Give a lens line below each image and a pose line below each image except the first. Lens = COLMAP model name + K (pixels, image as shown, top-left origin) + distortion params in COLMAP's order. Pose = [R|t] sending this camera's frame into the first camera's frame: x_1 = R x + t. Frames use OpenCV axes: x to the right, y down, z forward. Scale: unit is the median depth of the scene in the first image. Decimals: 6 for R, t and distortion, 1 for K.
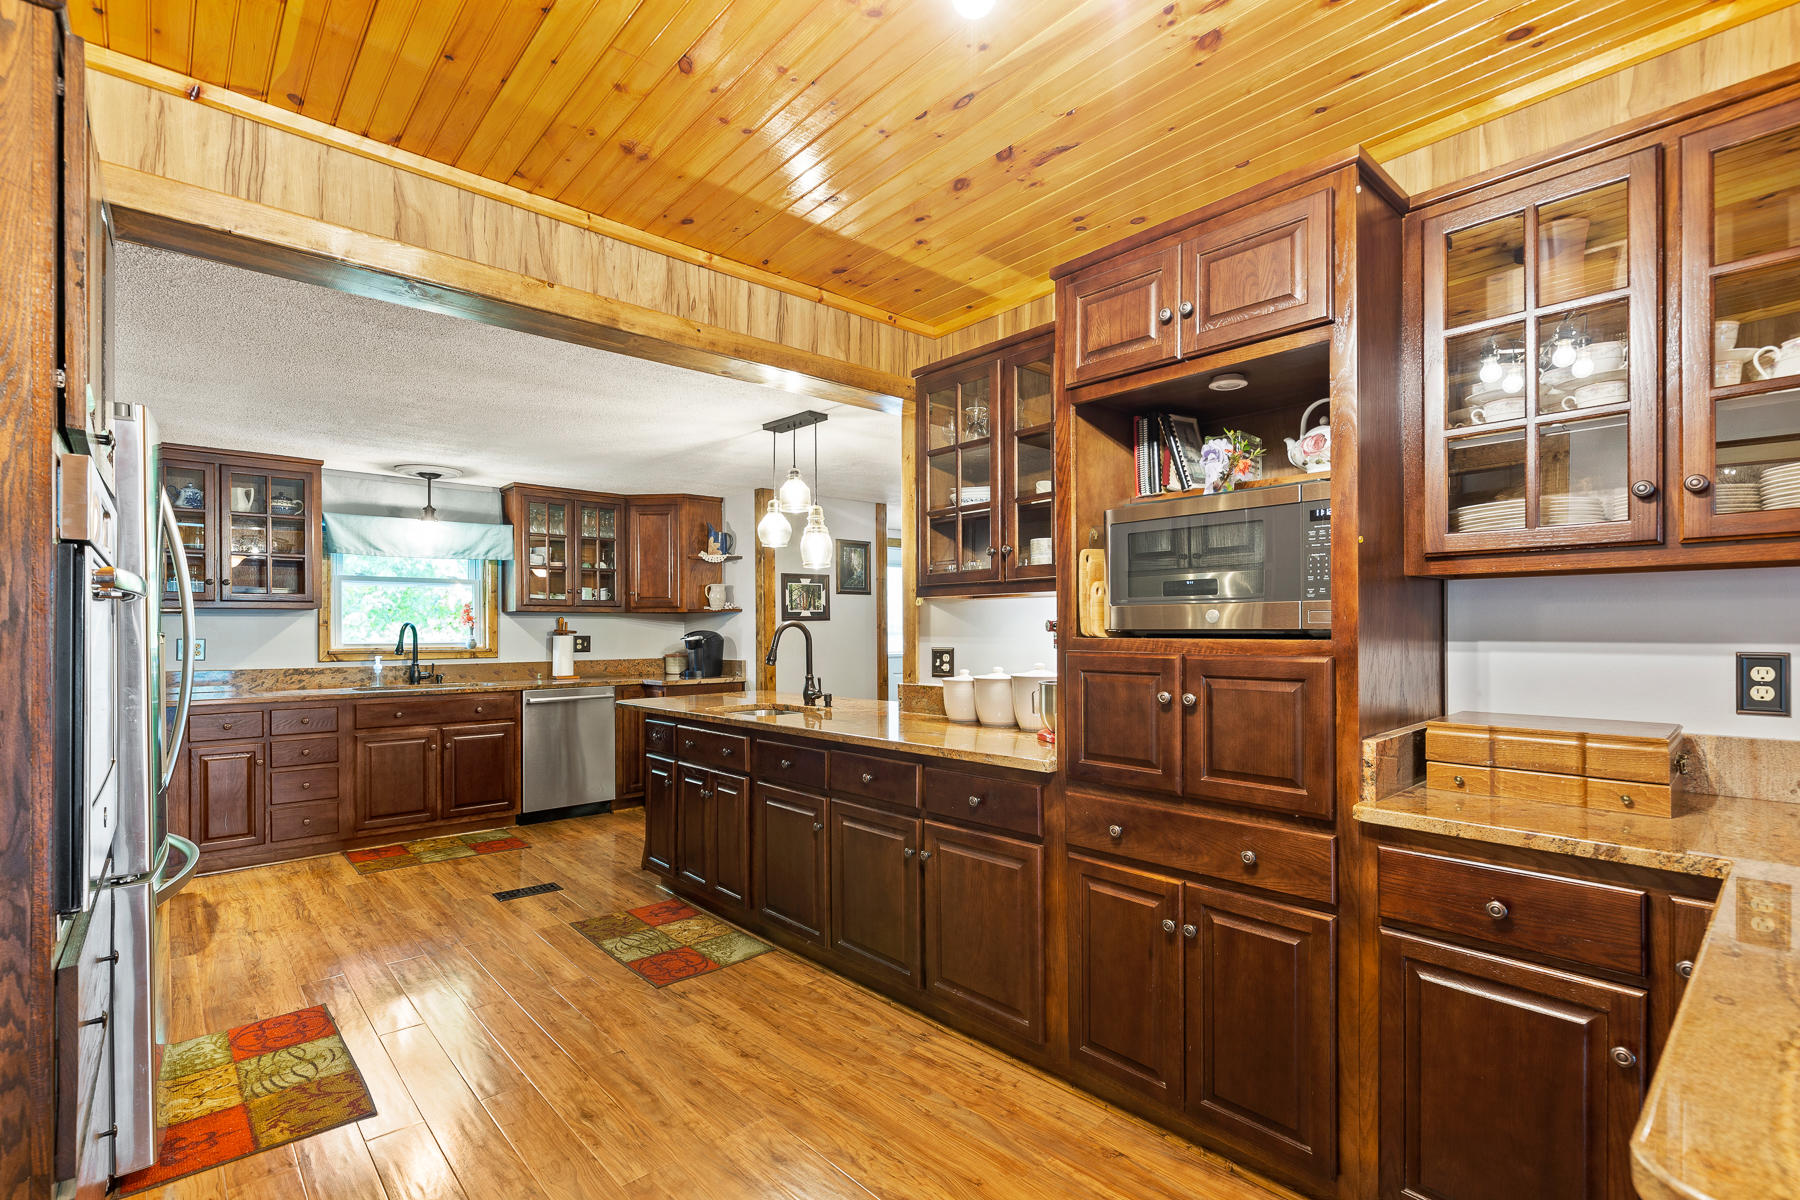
lens RADIAL K [[830.8, 0, 907.6], [0, 830.8, 625.5], [0, 0, 1]] dist [-0.000819, -0.000018]
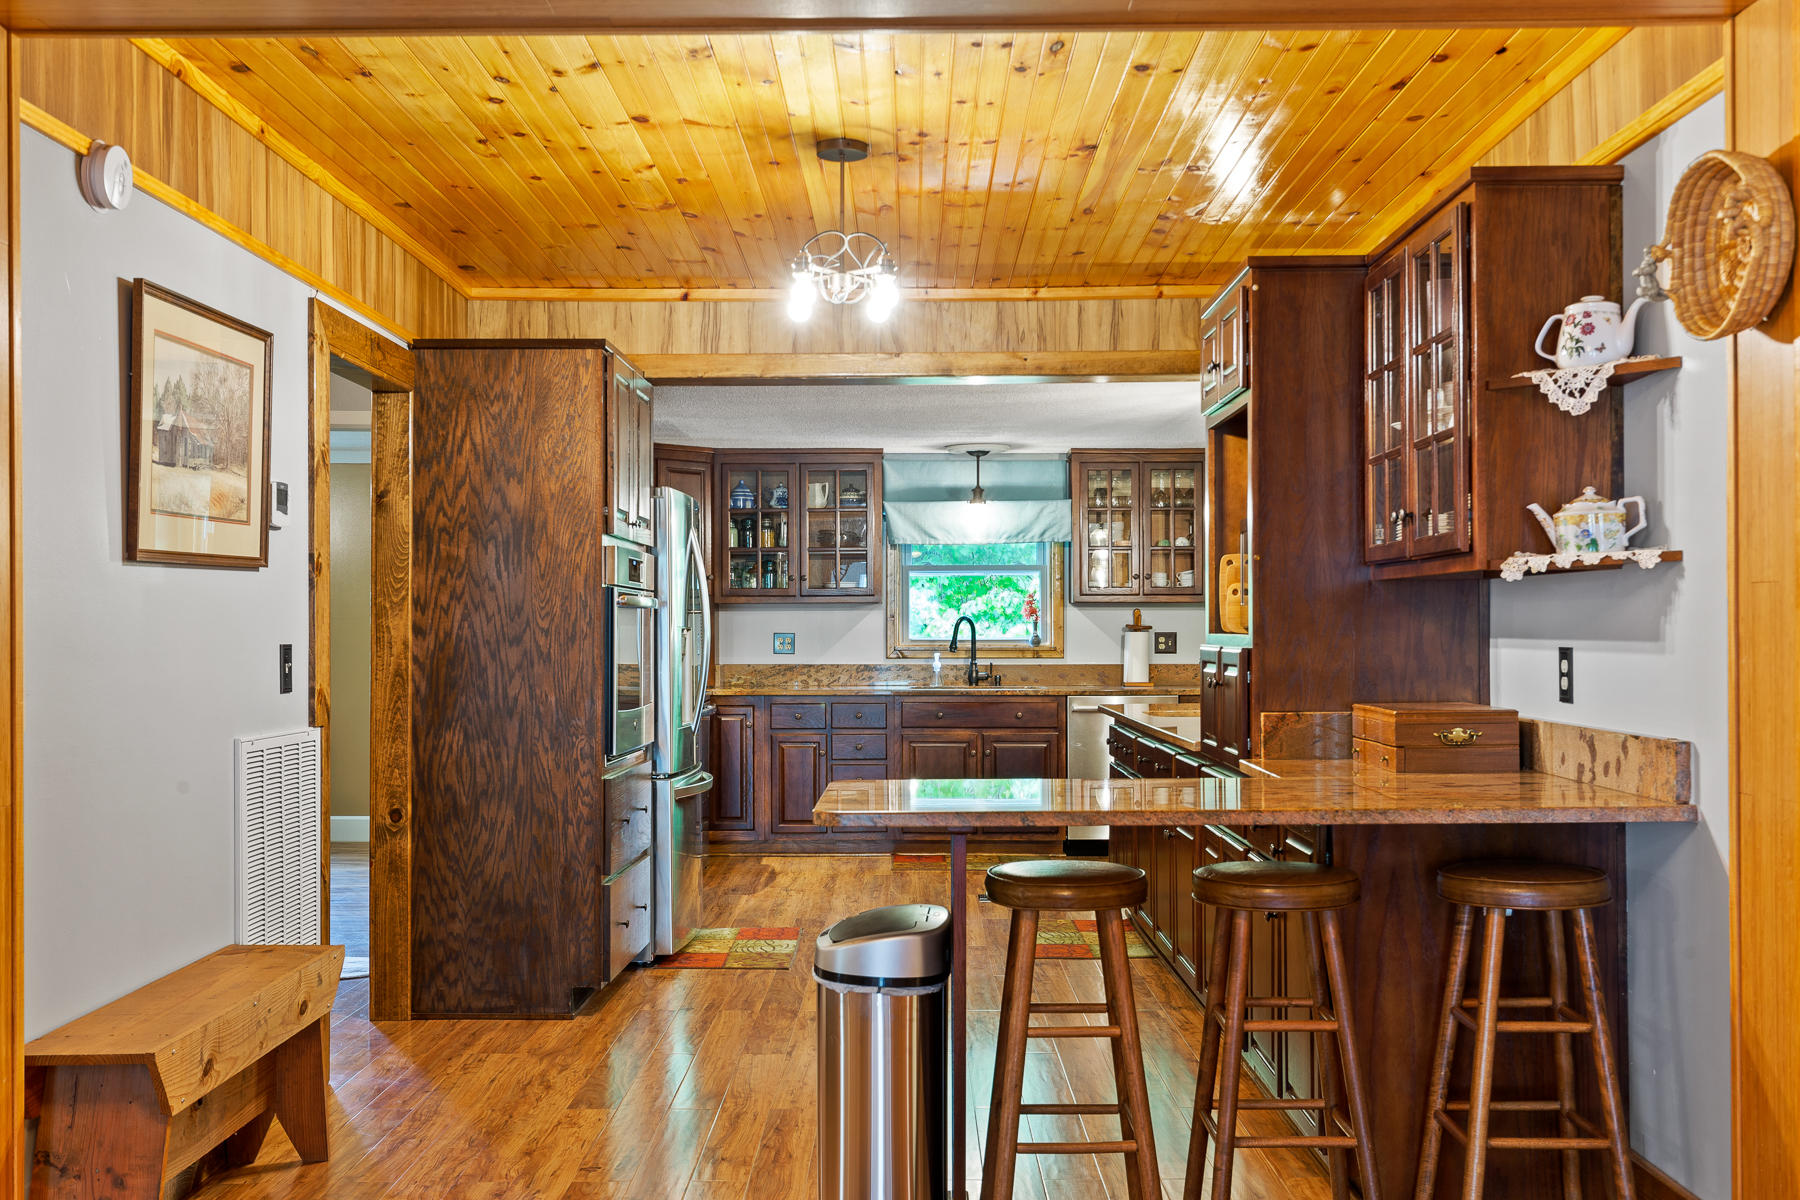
lens RADIAL K [[1825.3, 0, 899.5], [0, 1825.3, 606.3], [0, 0, 1]] dist [0.010583, 0.000000]
pose [[0.729521, -0.005444, -0.683937, 0.749034], [0.002809, 0.999984, -0.004964, -0.005195], [0.683953, 0.001700, 0.729524, -0.524481]]
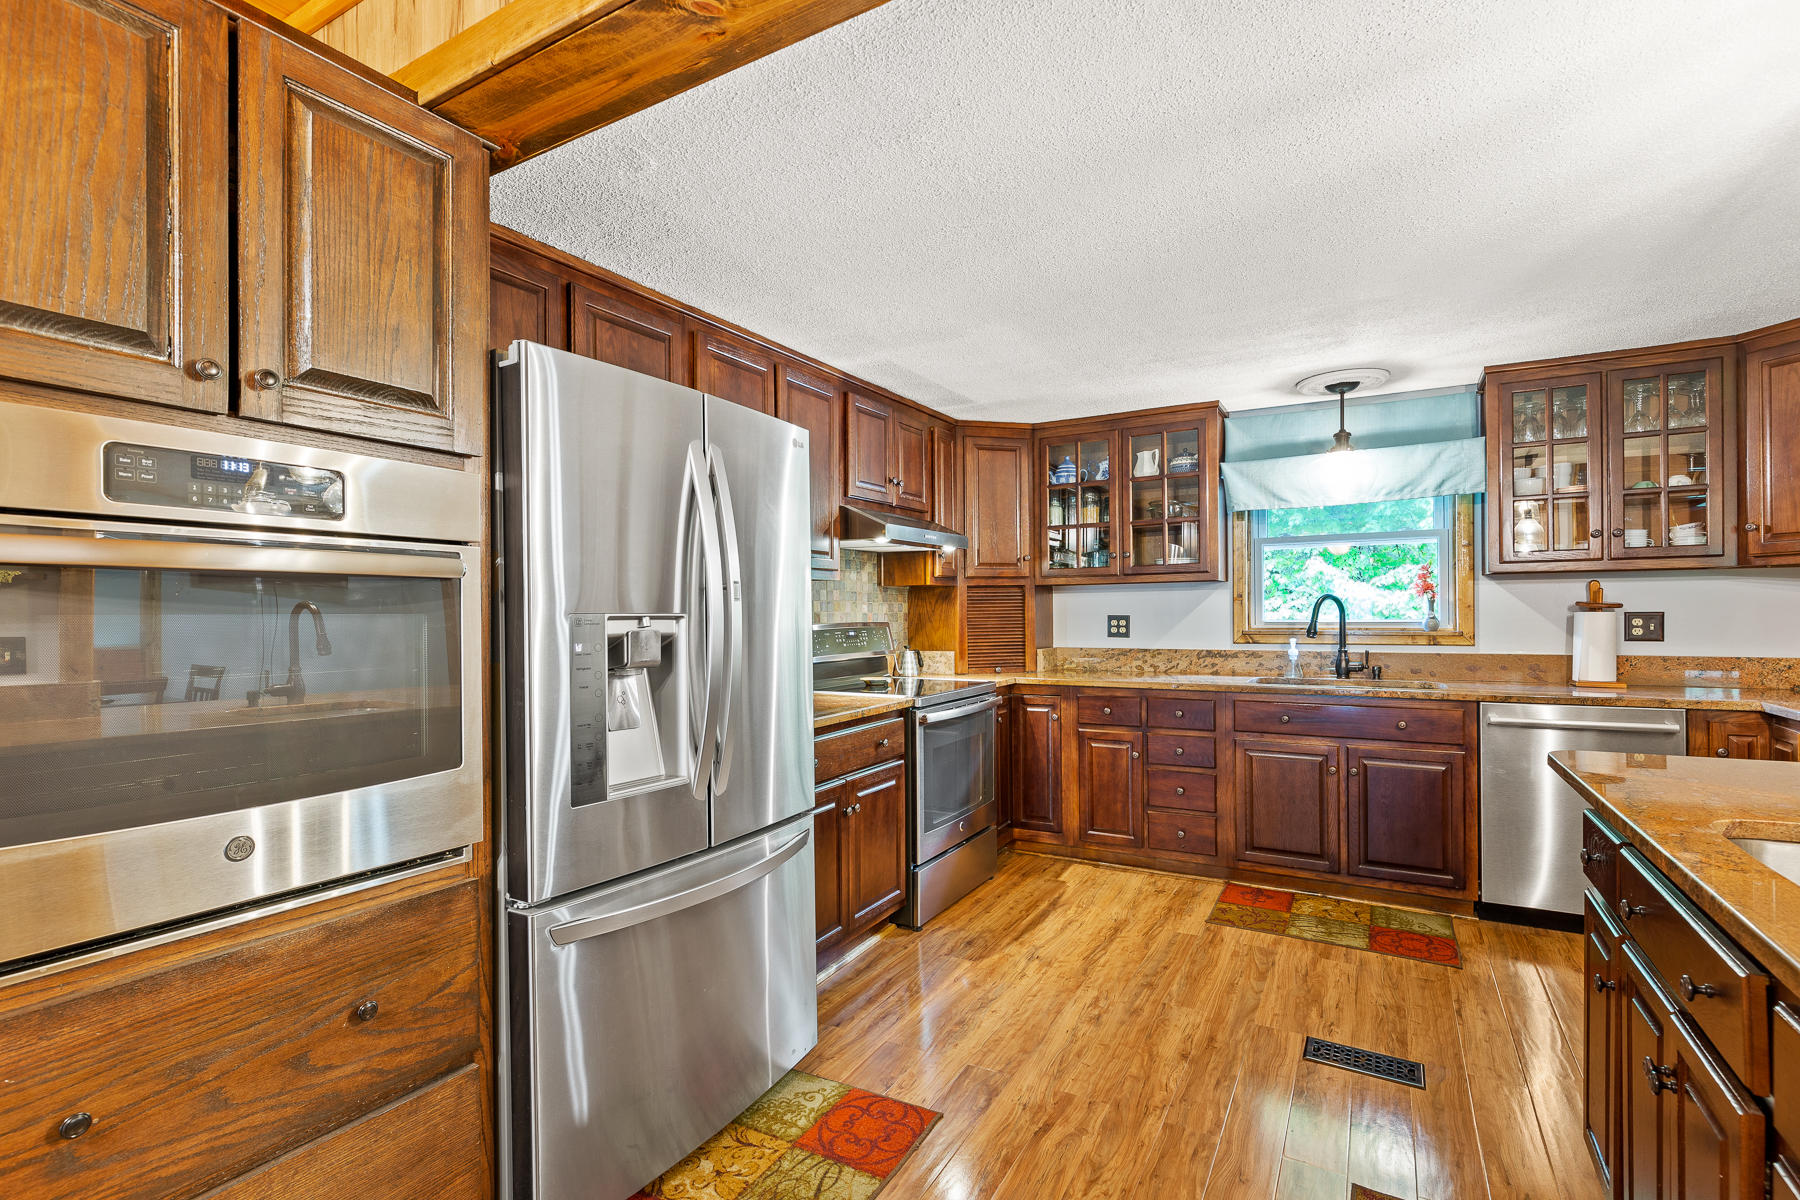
lens RADIAL K [[830.8, 0, 903.5], [0, 830.8, 612.6], [0, 0, 1]] dist [-0.000819, -0.000018]
pose [[0.296686, 0.002610, -0.954972, -0.004963], [0.013903, 0.999878, 0.007053, 0.002481], [0.954874, -0.015370, 0.296613, 0.446388]]
